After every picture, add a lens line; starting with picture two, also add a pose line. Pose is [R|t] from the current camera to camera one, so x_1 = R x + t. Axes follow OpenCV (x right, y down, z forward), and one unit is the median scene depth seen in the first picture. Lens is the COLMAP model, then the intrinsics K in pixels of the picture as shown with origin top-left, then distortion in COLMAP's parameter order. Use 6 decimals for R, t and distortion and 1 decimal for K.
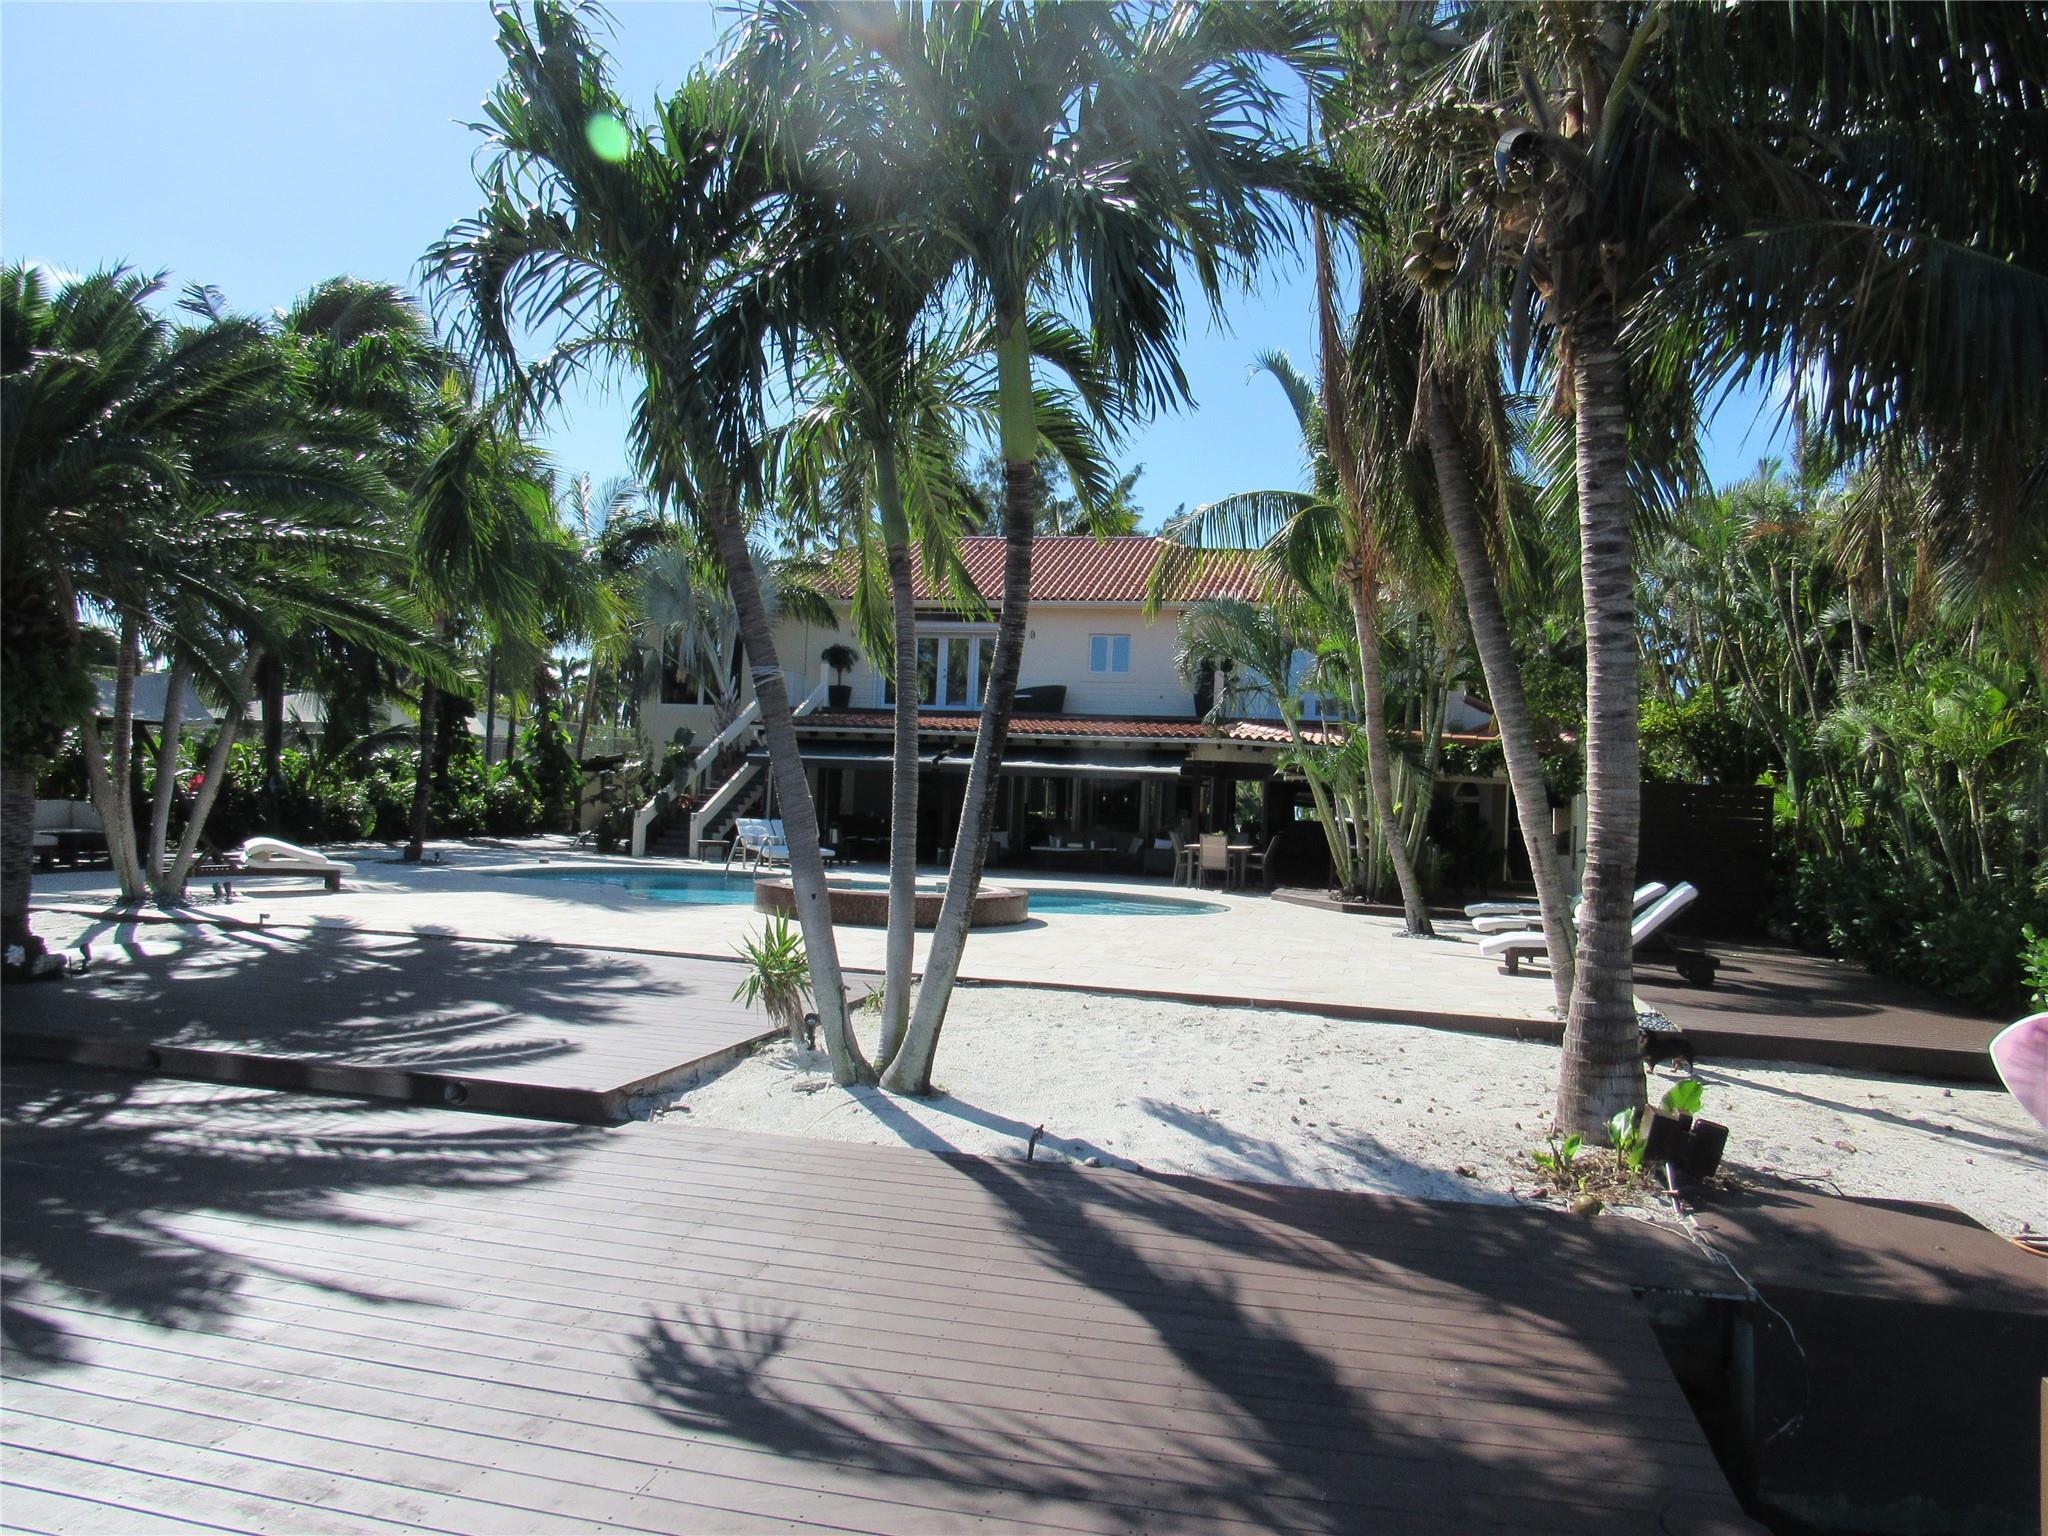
lens RADIAL K [[1519.7, 0, 1023.0], [0, 1519.7, 758.2], [0, 0, 1]] dist [-0.034955, -0.000249]
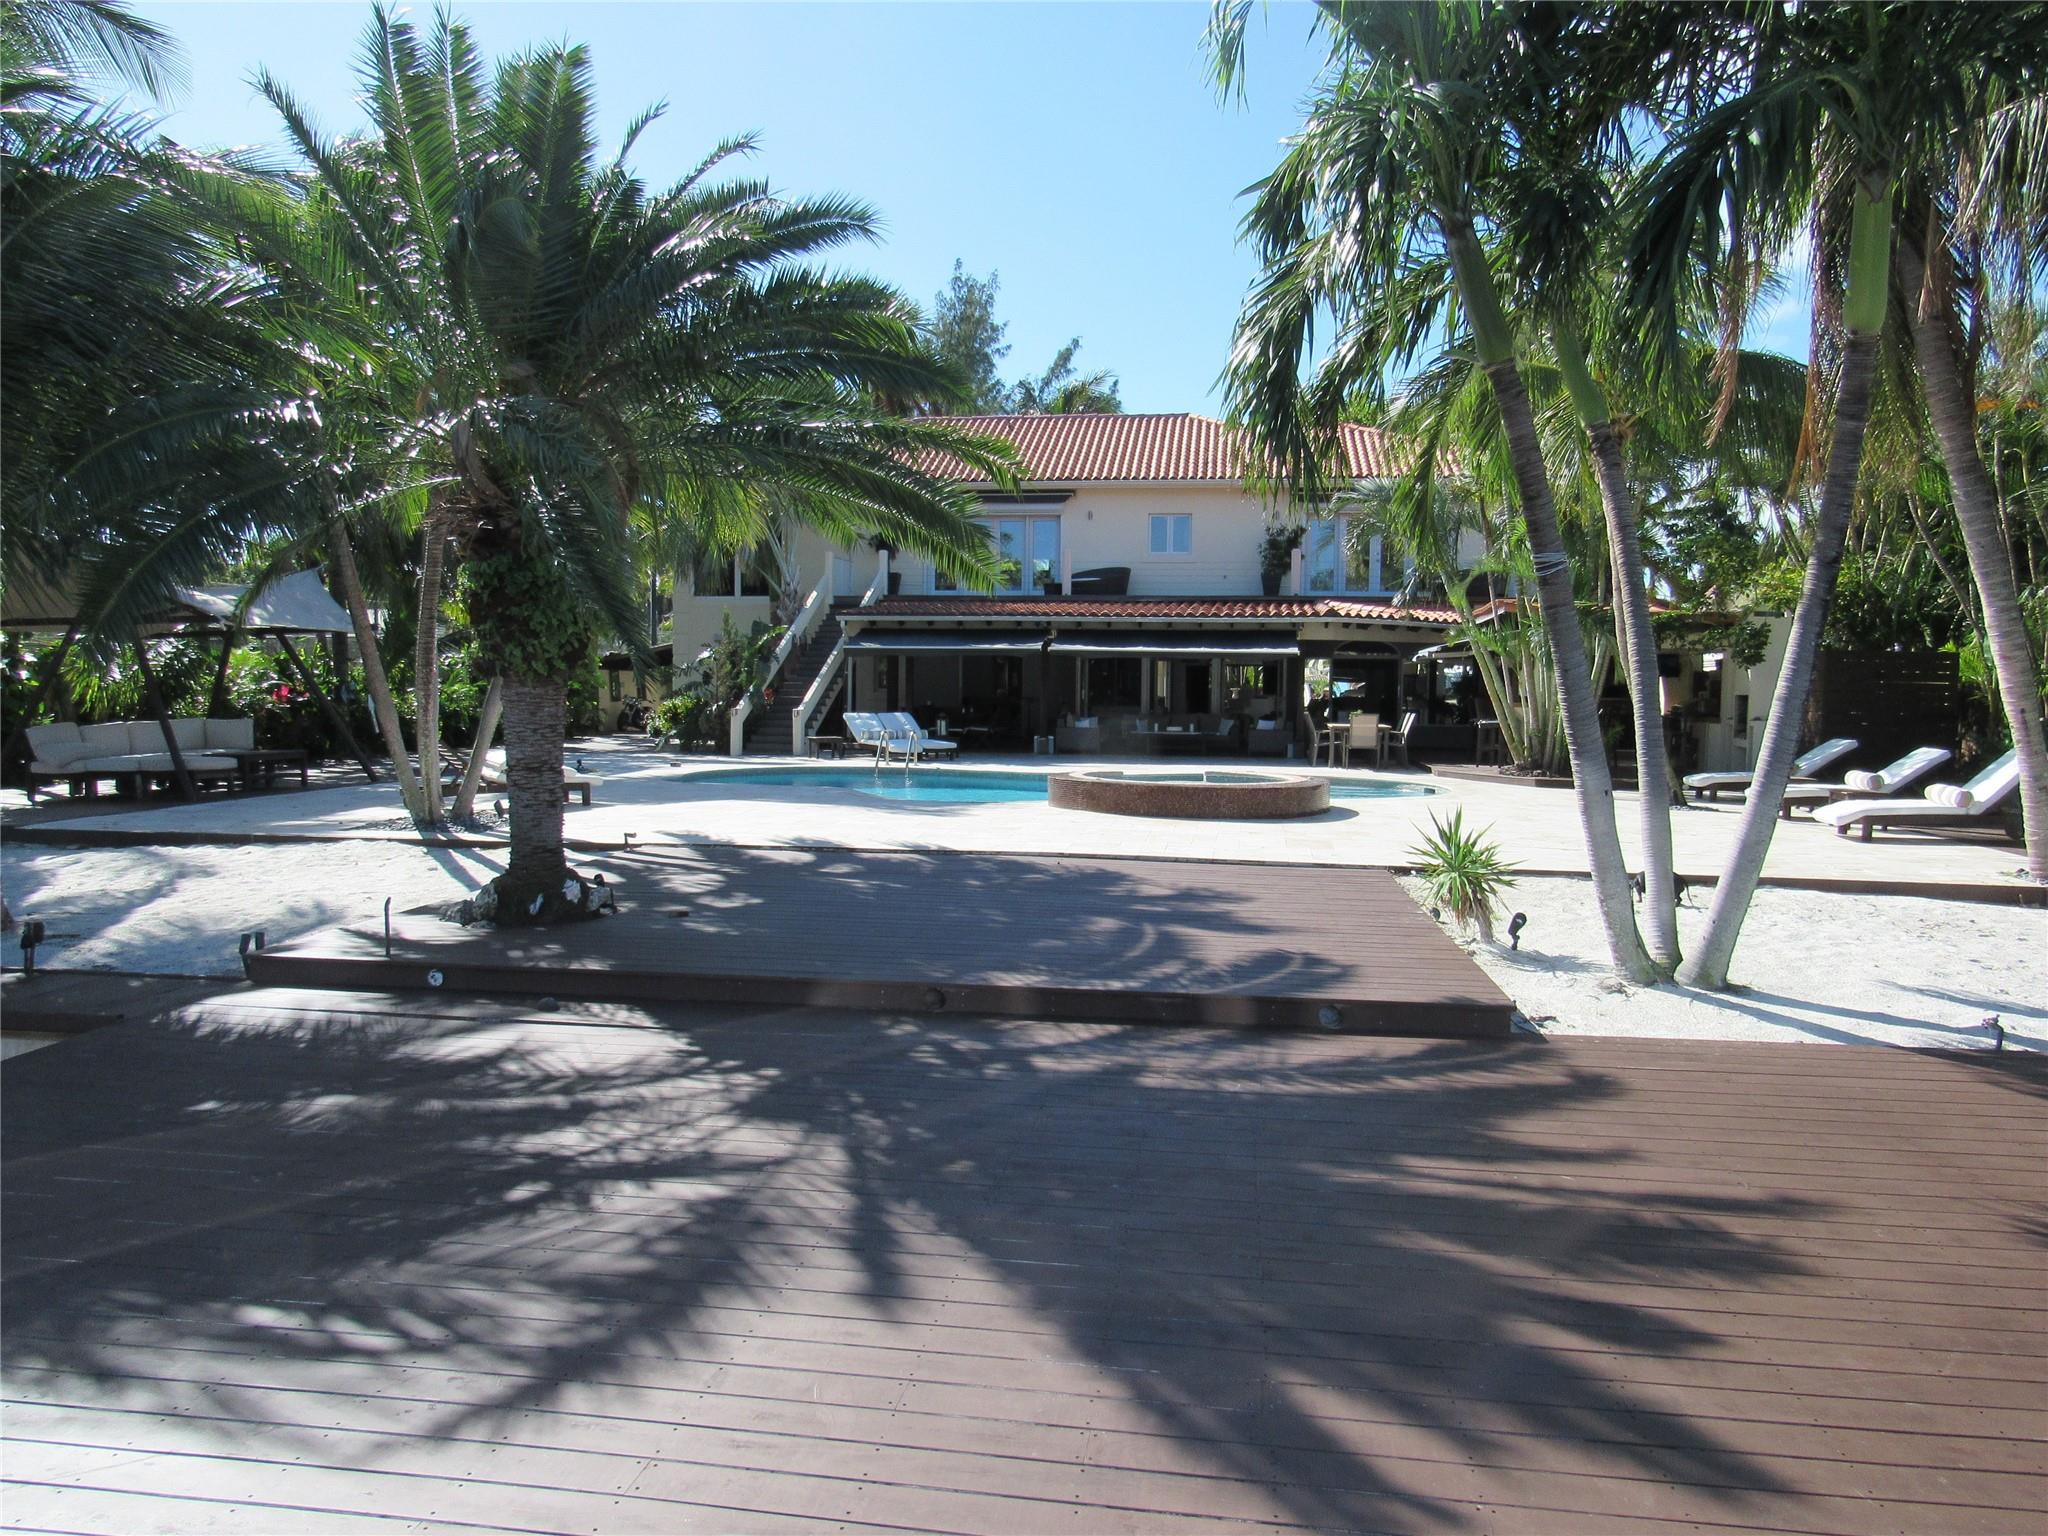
lens RADIAL K [[1519.7, 0, 1024.5], [0, 1519.7, 775.8], [0, 0, 1]] dist [-0.034955, -0.000249]
pose [[0.995419, -0.036105, 0.088527, -0.160321], [0.028035, 0.995477, 0.090772, -0.005186], [-0.091404, -0.087875, 0.991929, 0.020674]]
